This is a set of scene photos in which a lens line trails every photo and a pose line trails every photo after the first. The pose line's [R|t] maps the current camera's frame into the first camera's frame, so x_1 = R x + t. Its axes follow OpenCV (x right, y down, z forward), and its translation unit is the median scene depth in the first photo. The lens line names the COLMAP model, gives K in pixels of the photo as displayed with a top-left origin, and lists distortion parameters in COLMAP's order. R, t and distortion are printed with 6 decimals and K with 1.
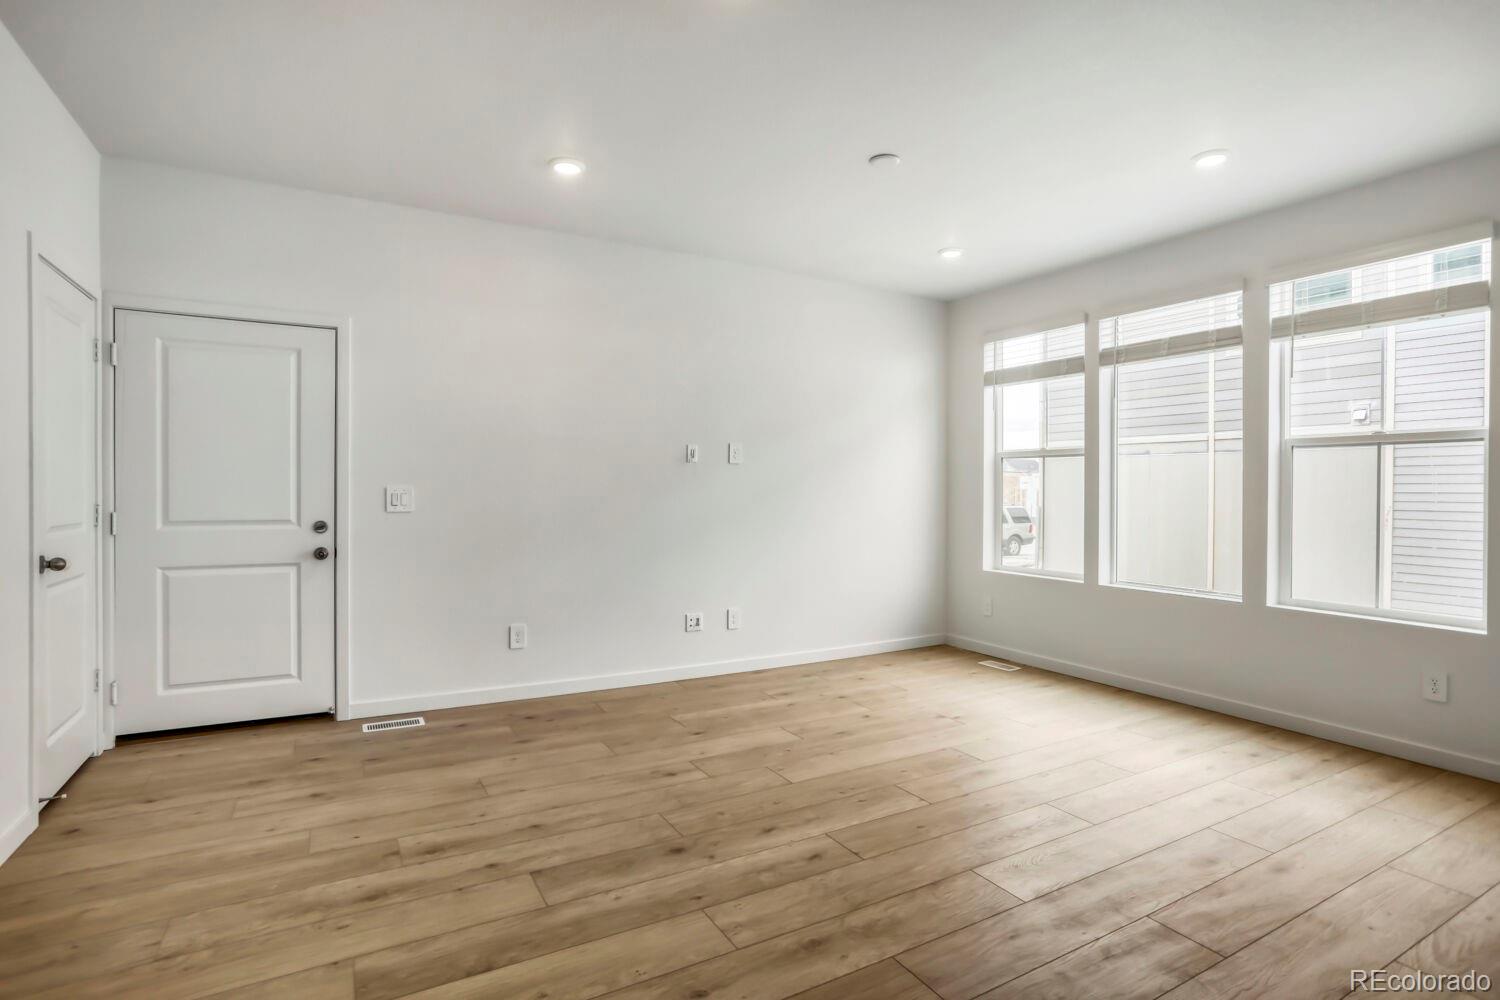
lens RADIAL K [[722.4, 0, 750.0], [0, 722.4, 500.0], [0, 0, 1]] dist [0.001343, 0.000281]
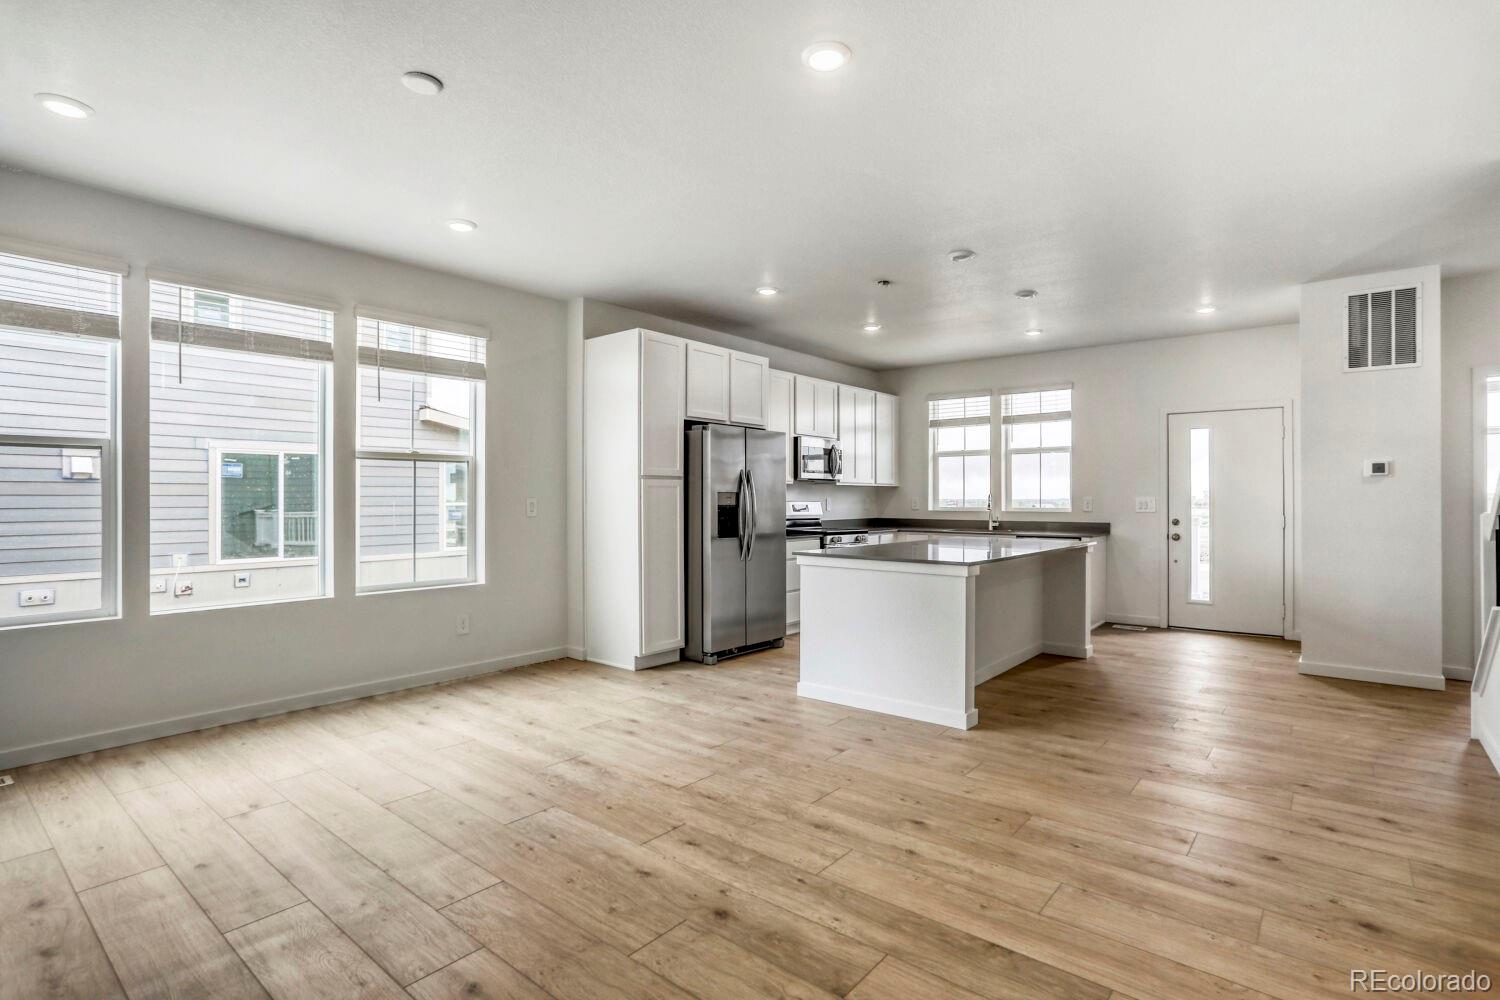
lens RADIAL K [[746.9, 0, 750.0], [0, 746.9, 500.0], [0, 0, 1]] dist [-0.038170, 0.000600]
pose [[-0.333984, -0.002869, 0.942574, -0.763004], [0.020143, 0.999745, 0.010180, -0.005319], [-0.942363, 0.022387, -0.333841, 1.030110]]
